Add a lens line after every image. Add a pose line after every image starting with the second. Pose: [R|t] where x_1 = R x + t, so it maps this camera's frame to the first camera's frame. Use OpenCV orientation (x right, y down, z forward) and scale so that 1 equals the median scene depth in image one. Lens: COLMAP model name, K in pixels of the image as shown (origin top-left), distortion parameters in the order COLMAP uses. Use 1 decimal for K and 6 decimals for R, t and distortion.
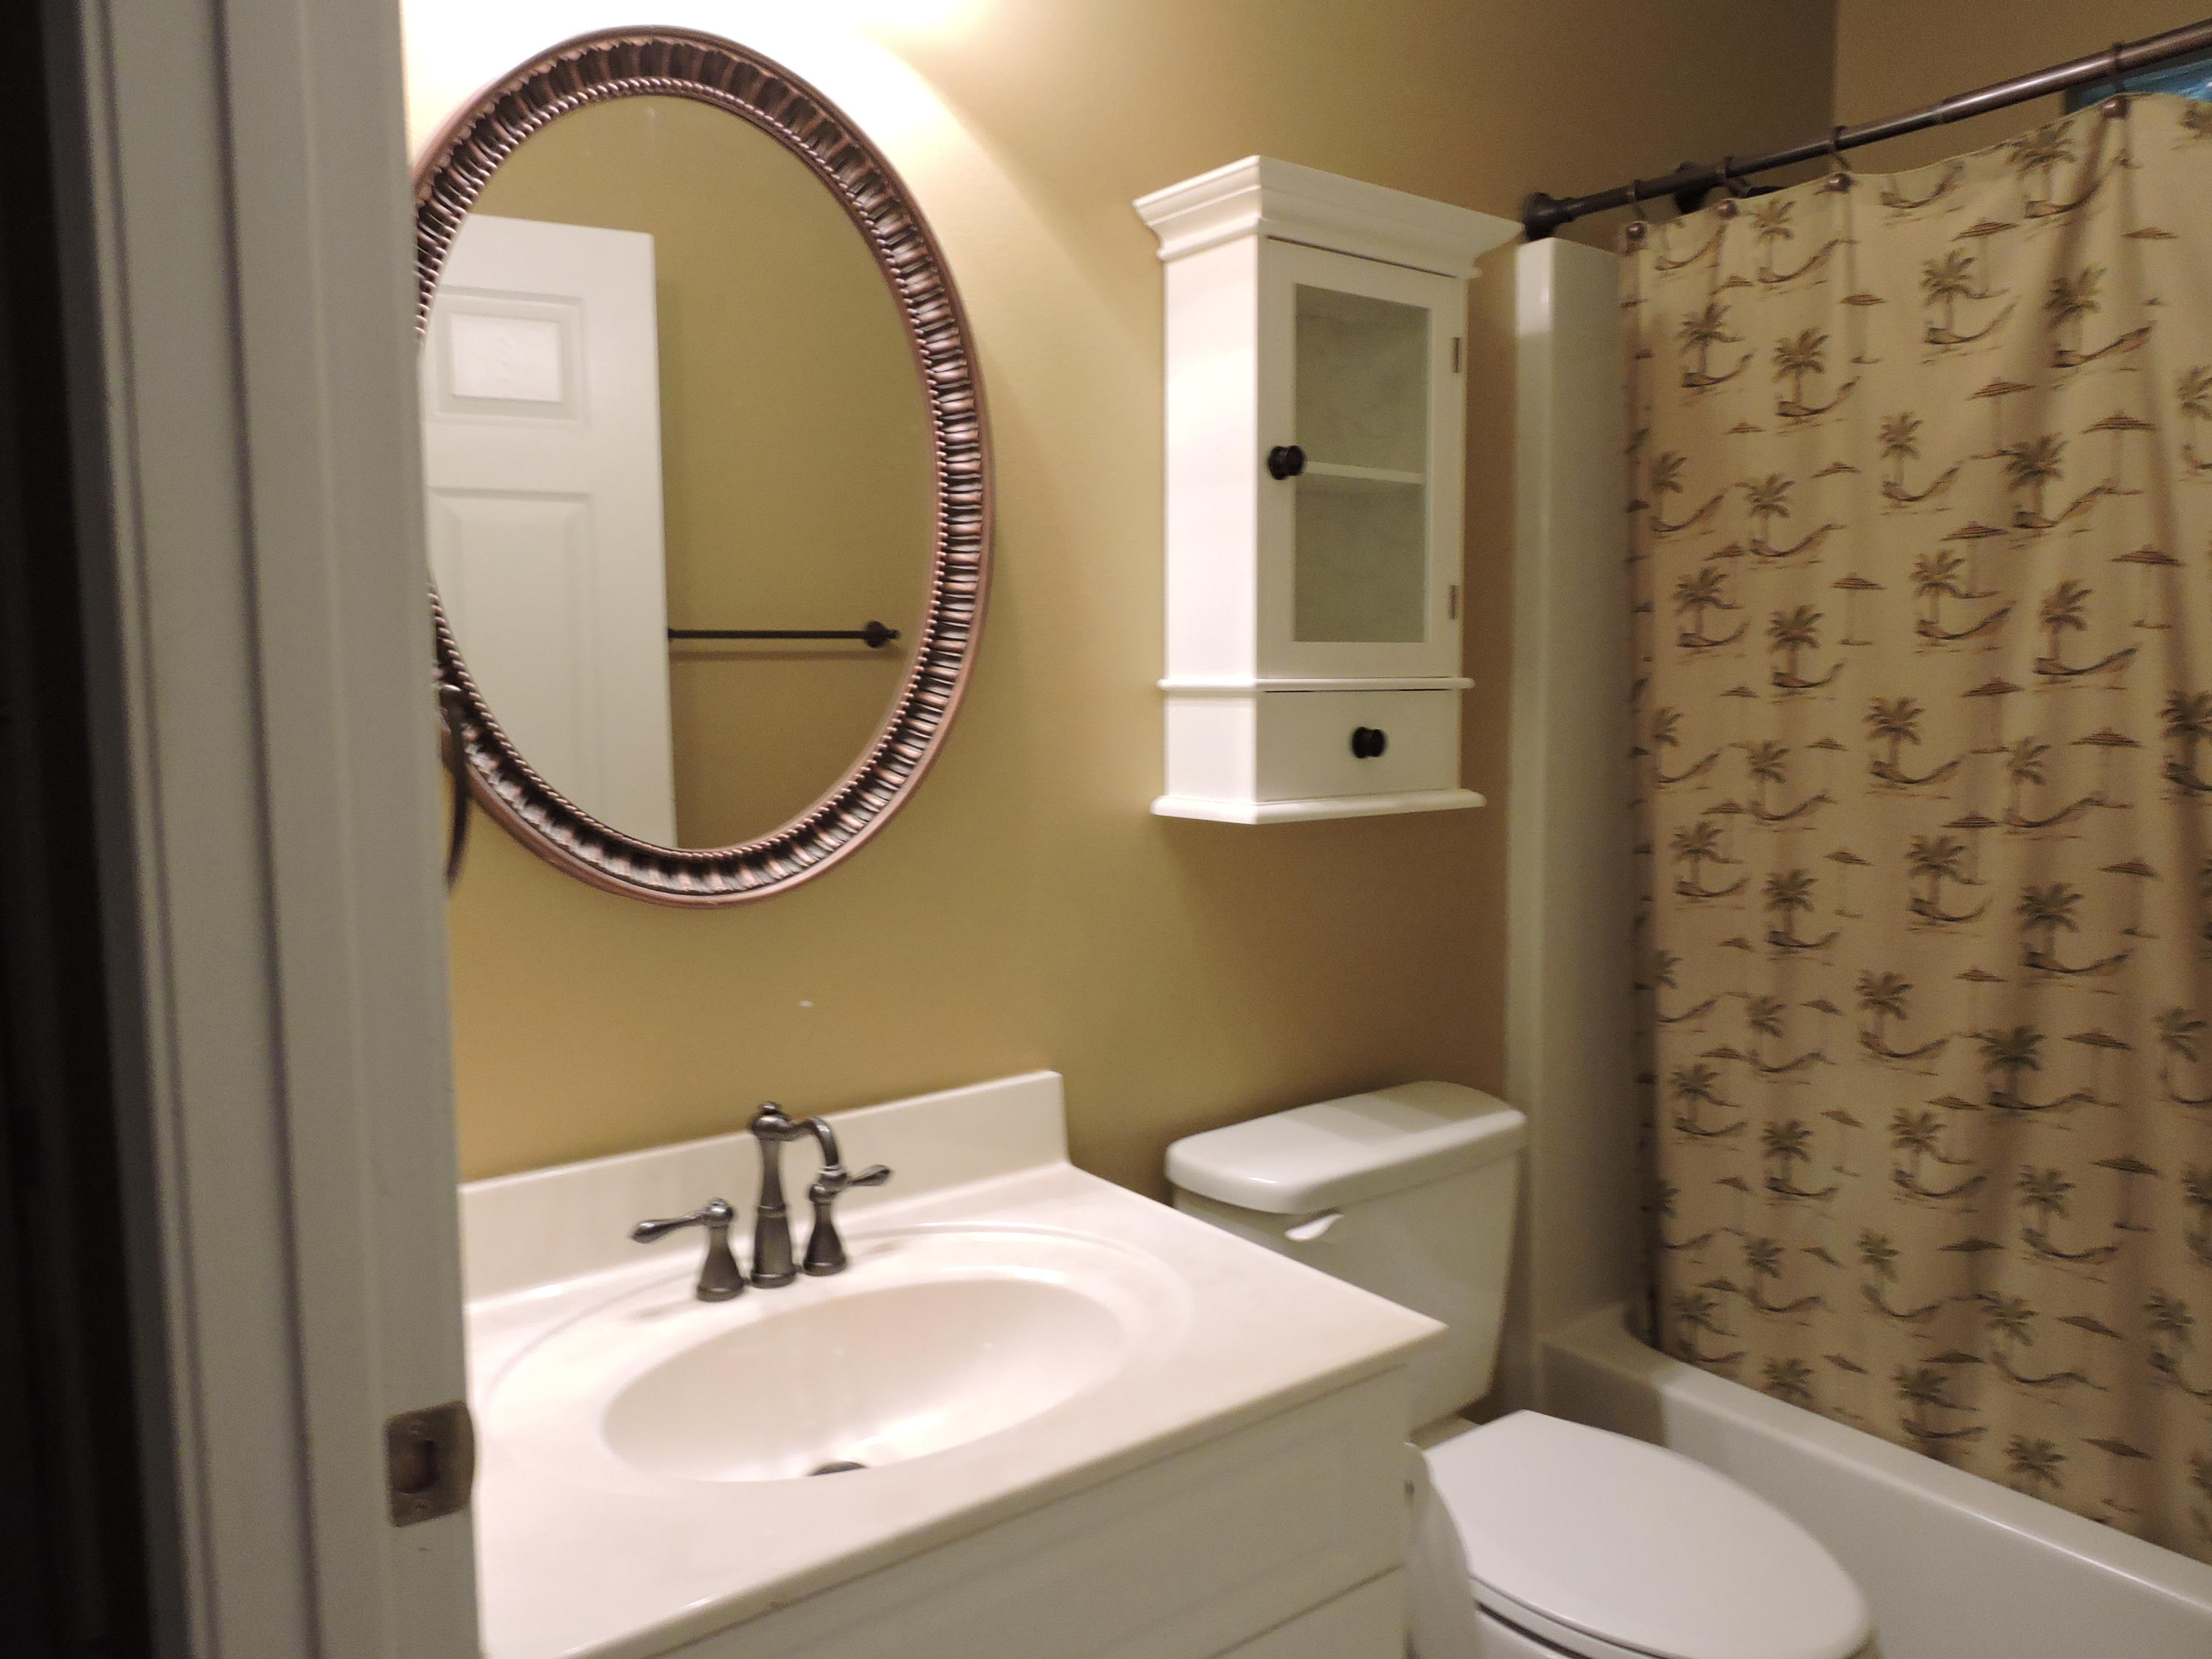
lens RADIAL K [[1580.6, 0, 1102.1], [0, 1580.6, 825.3], [0, 0, 1]] dist [0.001156, -0.006059]
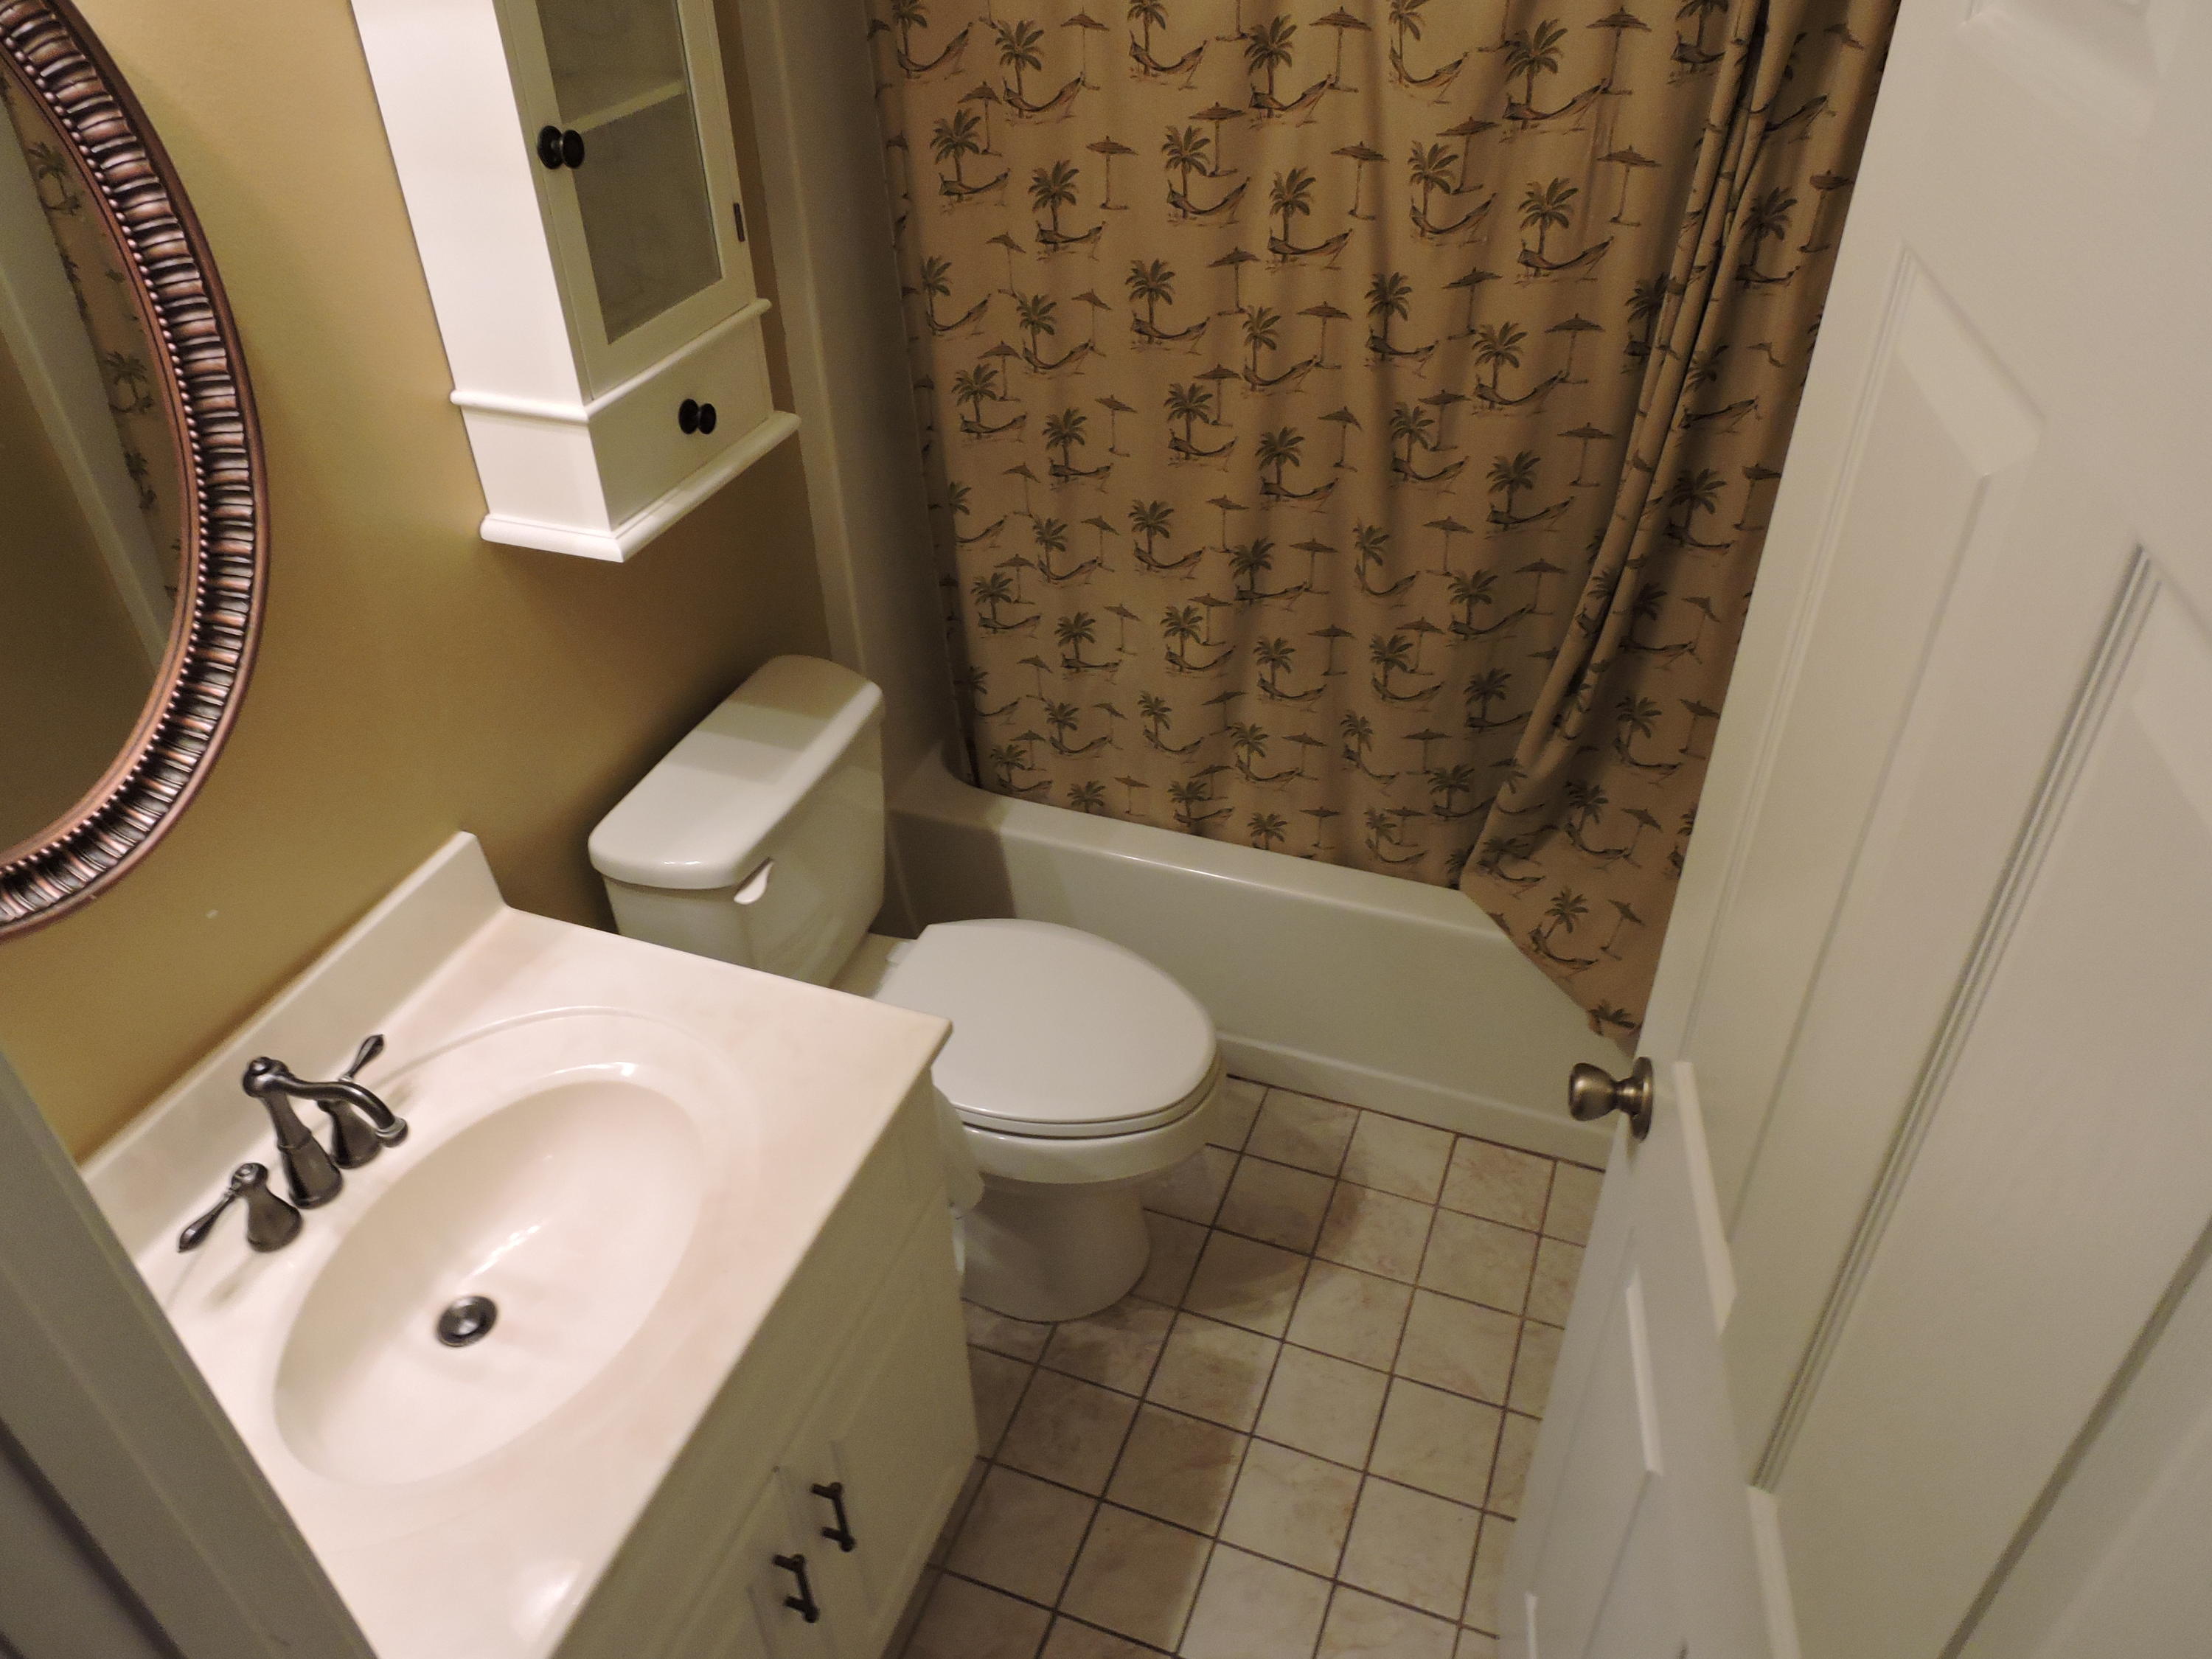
lens RADIAL K [[1580.6, 0, 1105.5], [0, 1580.6, 830.8], [0, 0, 1]] dist [0.001156, -0.006059]
pose [[0.839547, -0.332668, 0.429527, -0.114838], [0.067379, 0.848259, 0.525278, -0.321759], [-0.539093, -0.412054, 0.734568, 0.069650]]
